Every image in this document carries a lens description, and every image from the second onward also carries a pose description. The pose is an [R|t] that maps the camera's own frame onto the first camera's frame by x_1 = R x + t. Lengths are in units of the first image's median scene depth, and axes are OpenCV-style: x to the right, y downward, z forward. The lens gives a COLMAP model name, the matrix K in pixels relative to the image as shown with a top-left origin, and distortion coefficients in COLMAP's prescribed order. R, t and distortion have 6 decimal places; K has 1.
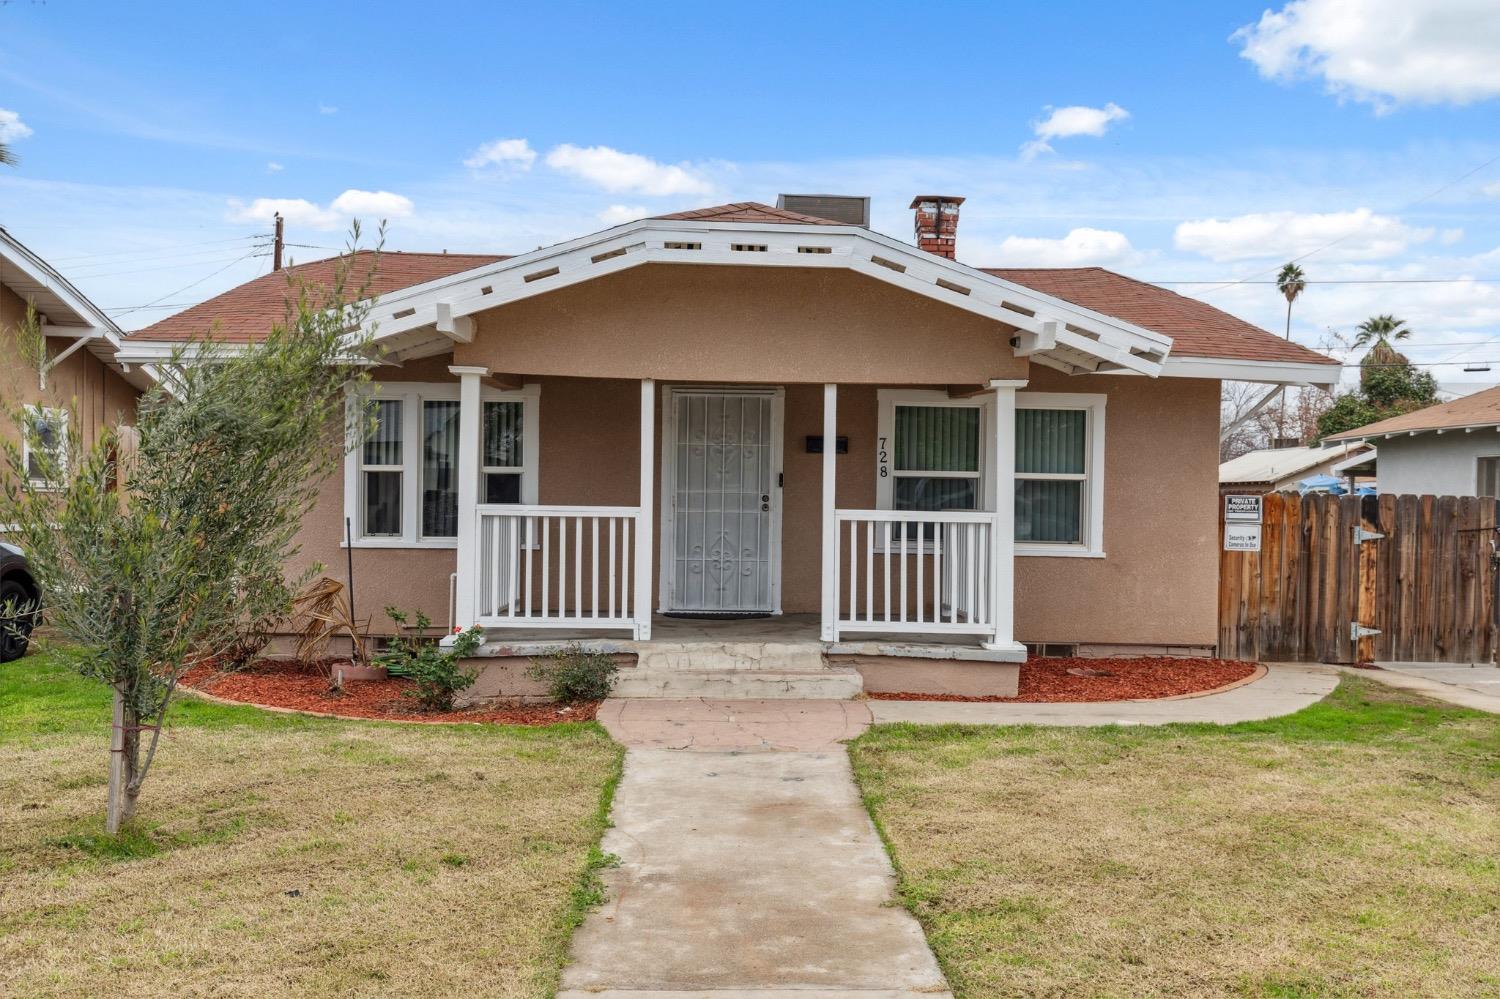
lens RADIAL K [[1336.3, 0, 751.4], [0, 1336.3, 508.0], [0, 0, 1]] dist [0.009307, -0.002503]
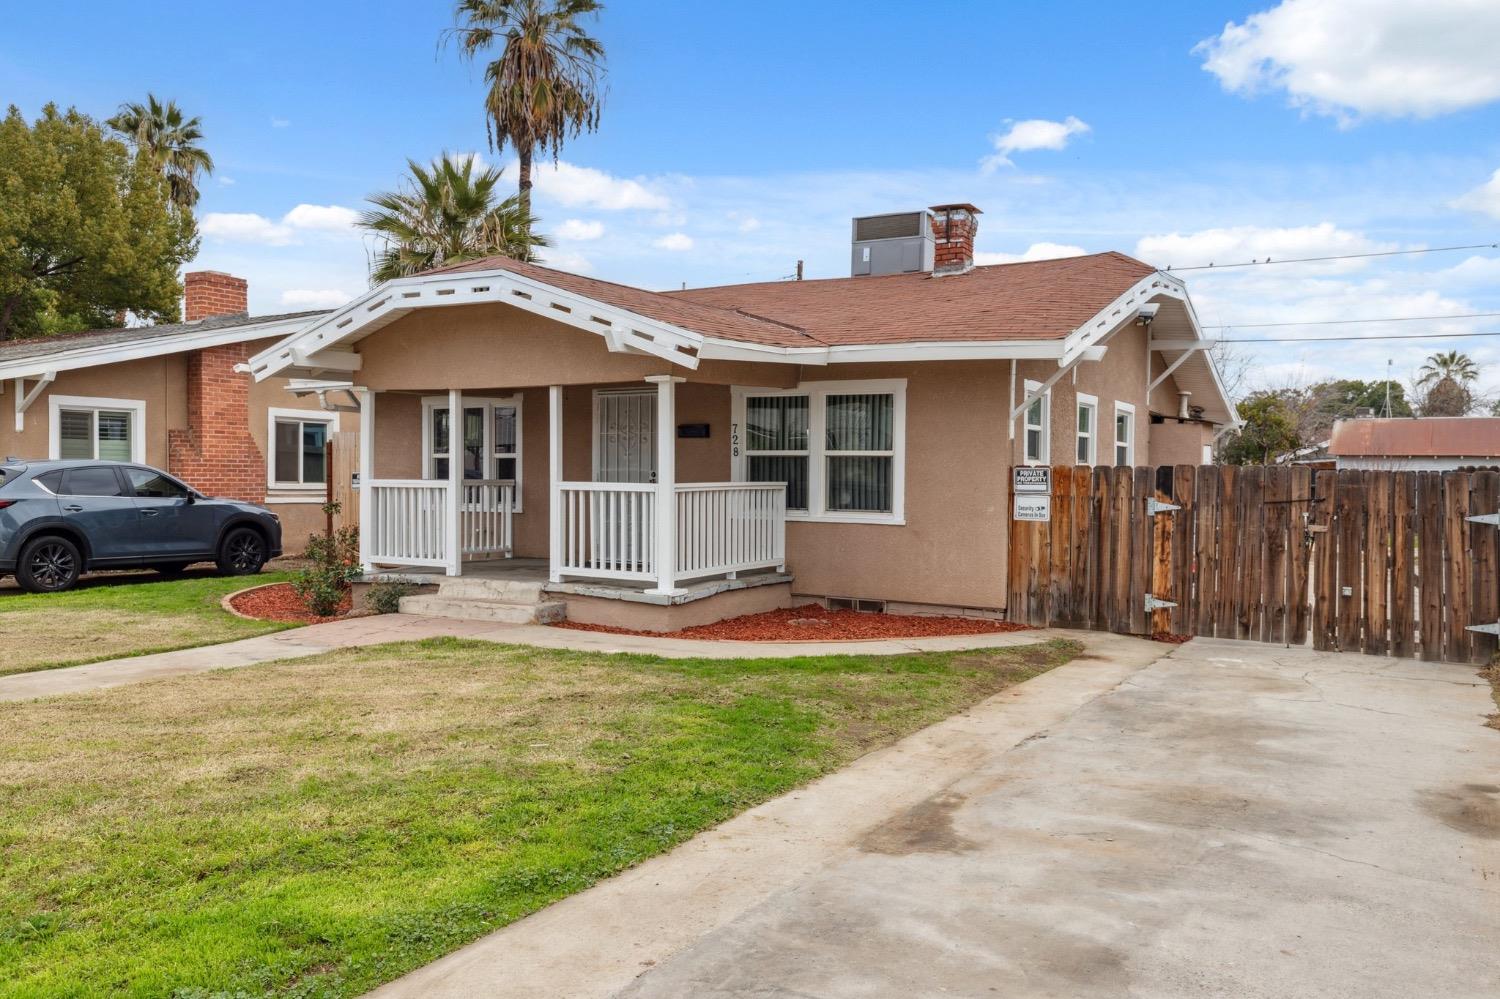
lens RADIAL K [[1166.7, 0, 748.4], [0, 1166.7, 490.9], [0, 0, 1]] dist [0.001447, 0.000224]
pose [[0.846643, -0.000862, -0.532161, 0.666846], [0.000861, 1.000000, -0.000251, 0.008691], [0.532161, -0.000246, 0.846643, 0.105742]]
